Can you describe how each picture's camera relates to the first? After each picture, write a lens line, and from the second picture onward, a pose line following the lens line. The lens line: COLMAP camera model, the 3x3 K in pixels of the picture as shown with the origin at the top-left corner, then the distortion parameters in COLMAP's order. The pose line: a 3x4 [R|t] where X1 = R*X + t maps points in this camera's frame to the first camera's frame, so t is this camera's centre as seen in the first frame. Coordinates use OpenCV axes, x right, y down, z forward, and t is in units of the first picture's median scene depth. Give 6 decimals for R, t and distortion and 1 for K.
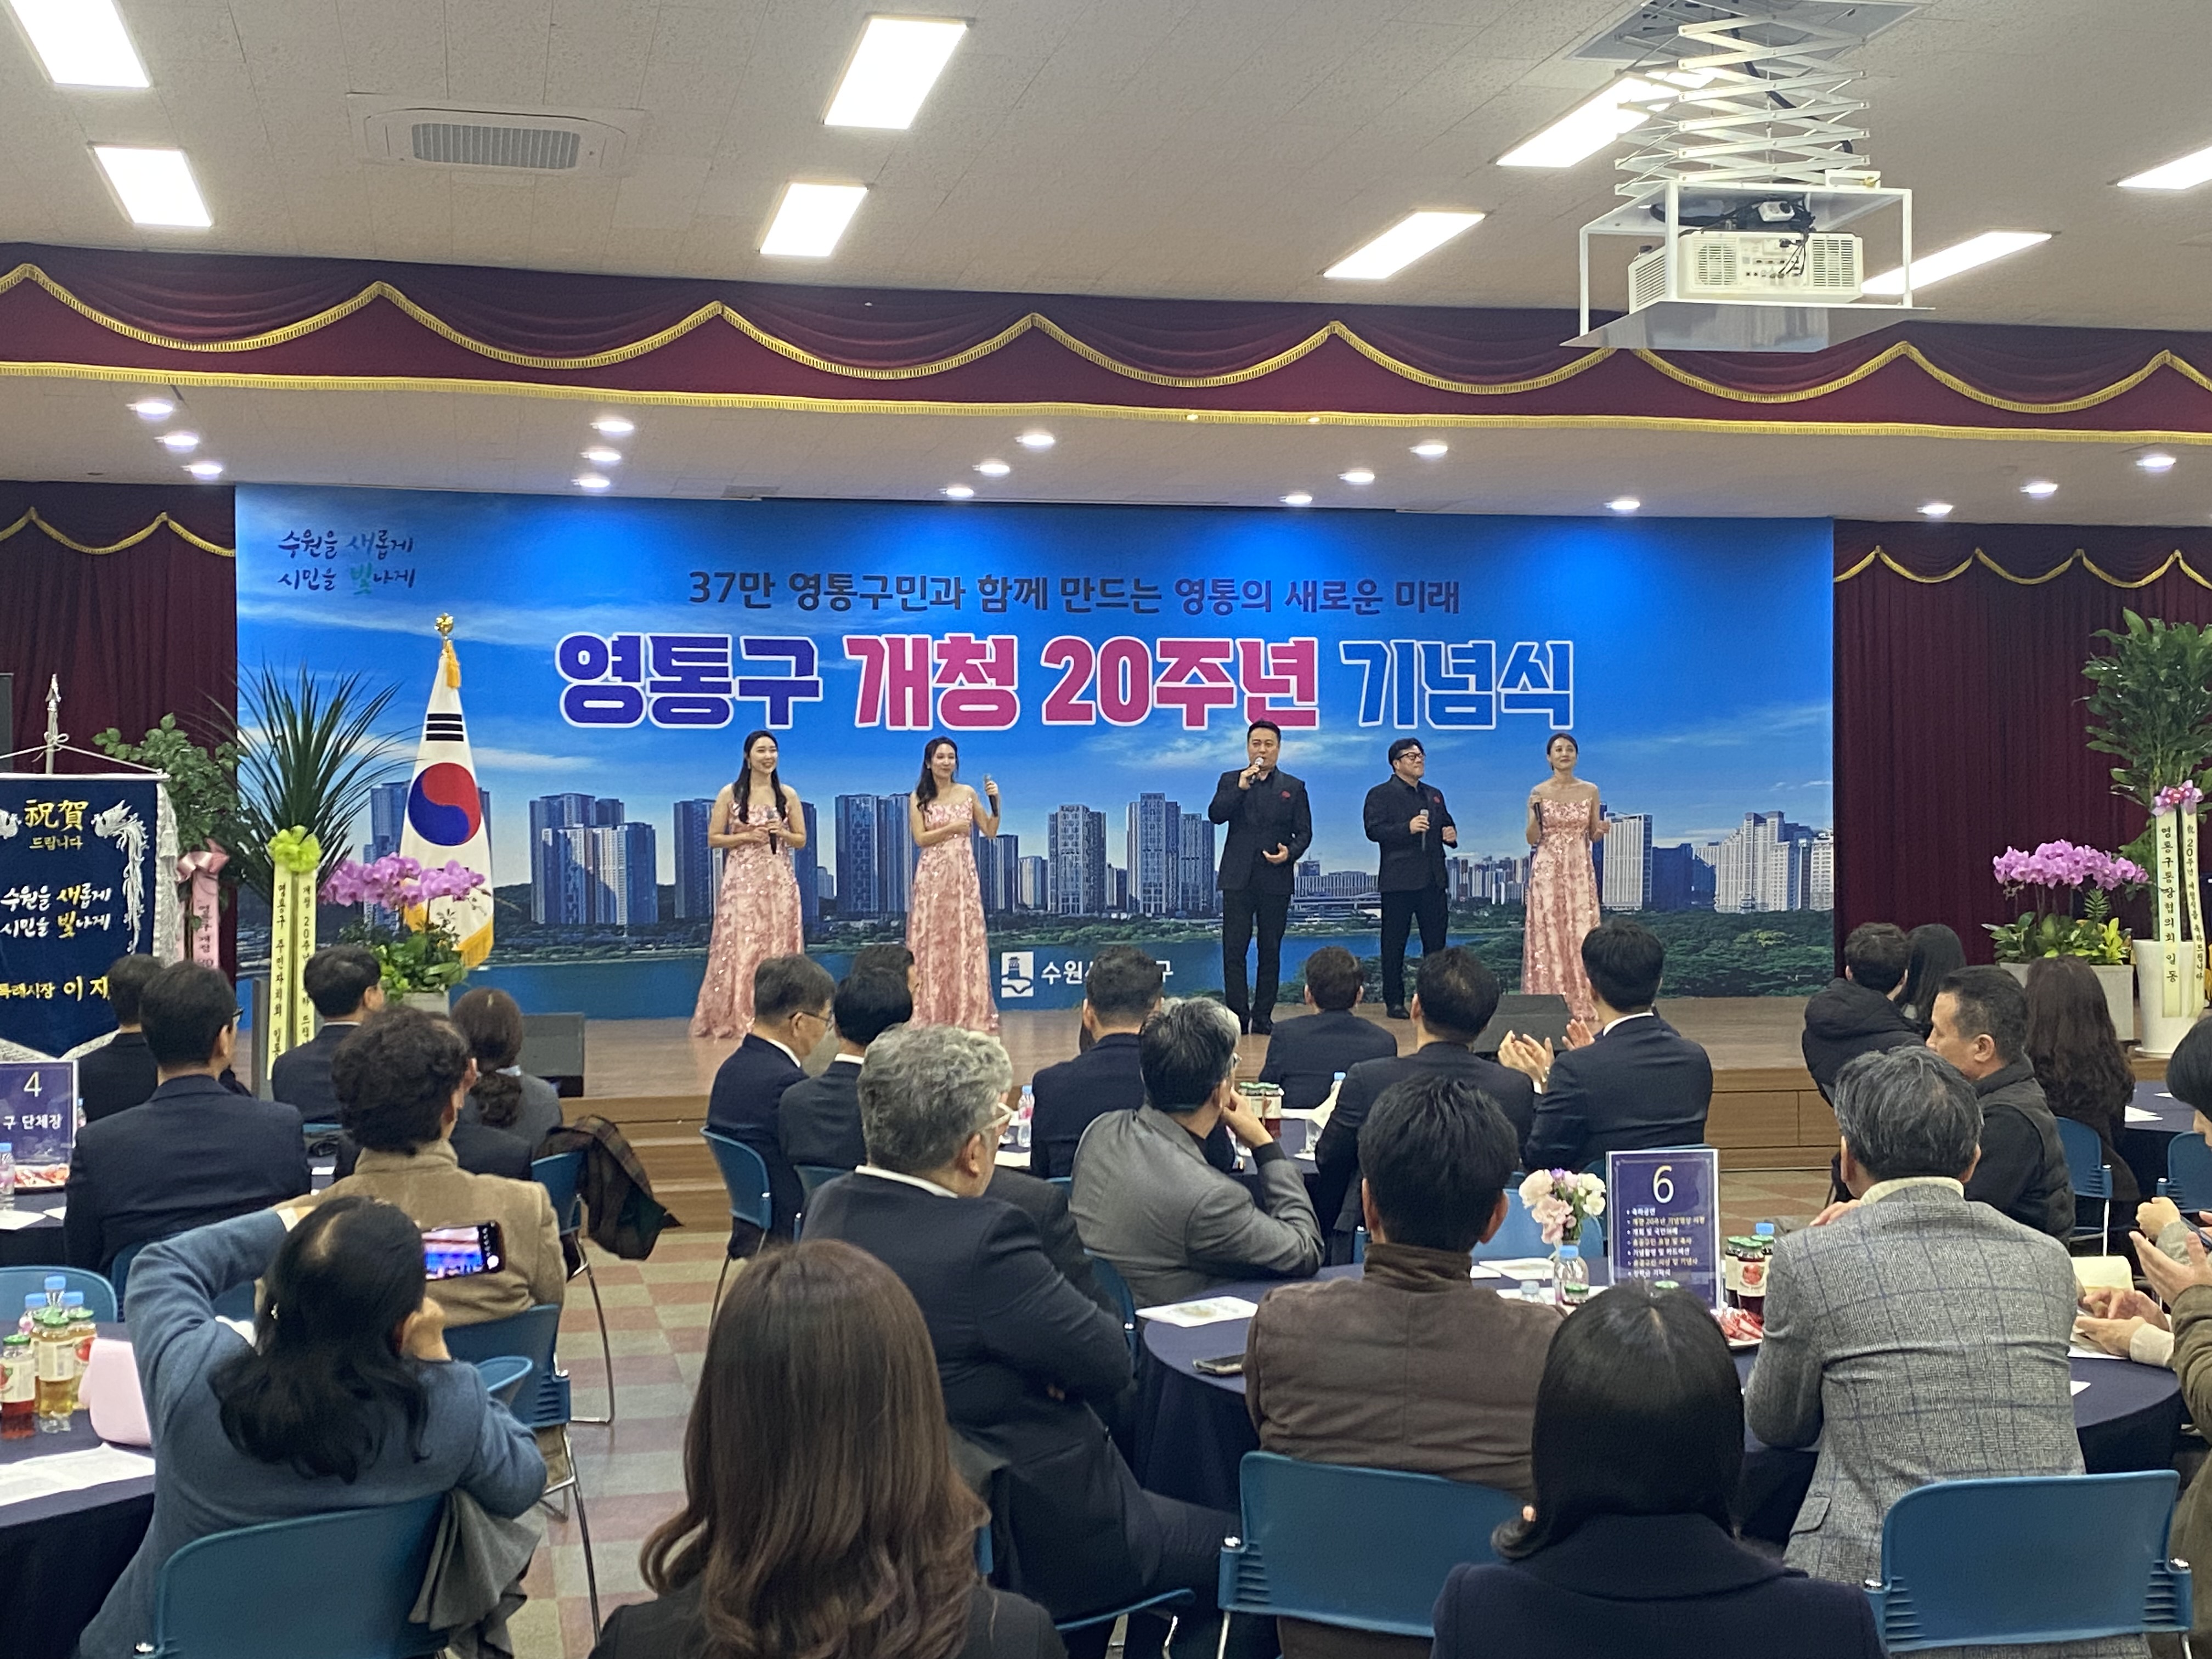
lens RADIAL K [[2816.9, 0, 1092.6], [0, 2816.9, 838.0], [0, 0, 1]] dist [0.054369, 0.000000]
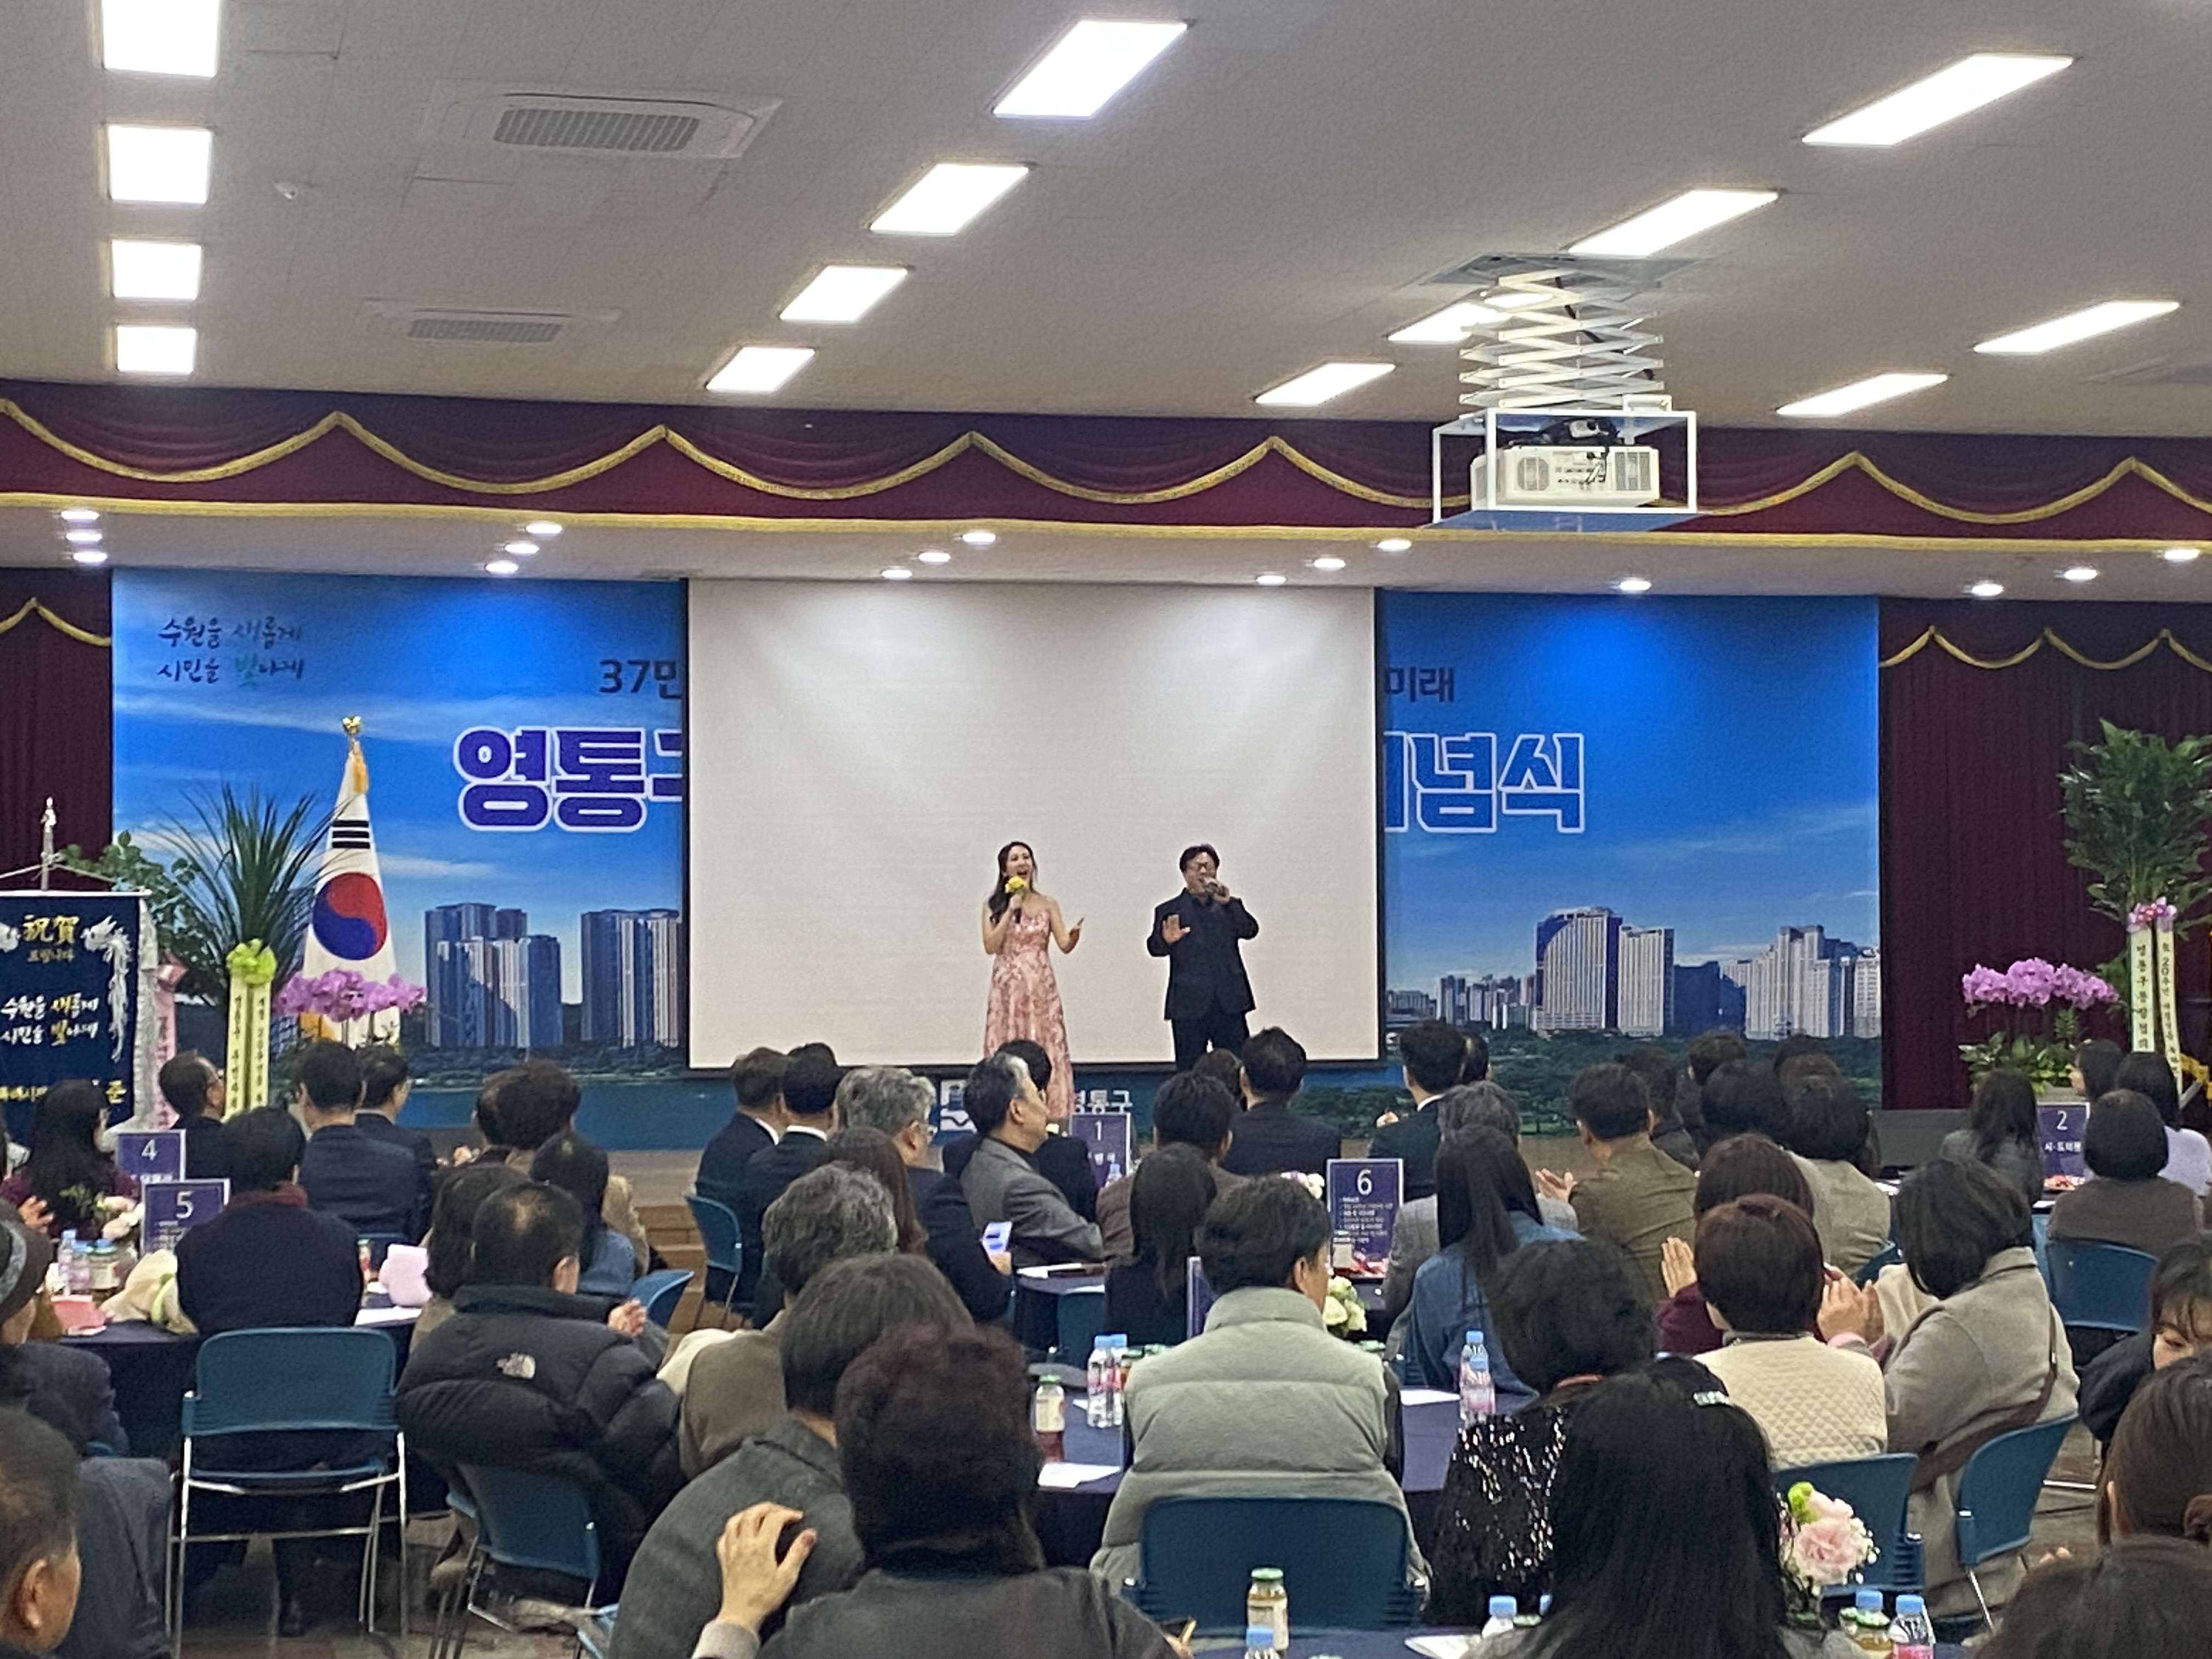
lens RADIAL K [[4273.9, 0, 1103.6], [0, 4273.9, 813.9], [0, 0, 1]] dist [0.090562, 0.000000]
pose [[0.999994, 0.002481, 0.002525, 0.018627], [-0.002396, 0.999457, -0.032848, 0.000456], [-0.002606, 0.032842, 0.999457, -0.431945]]
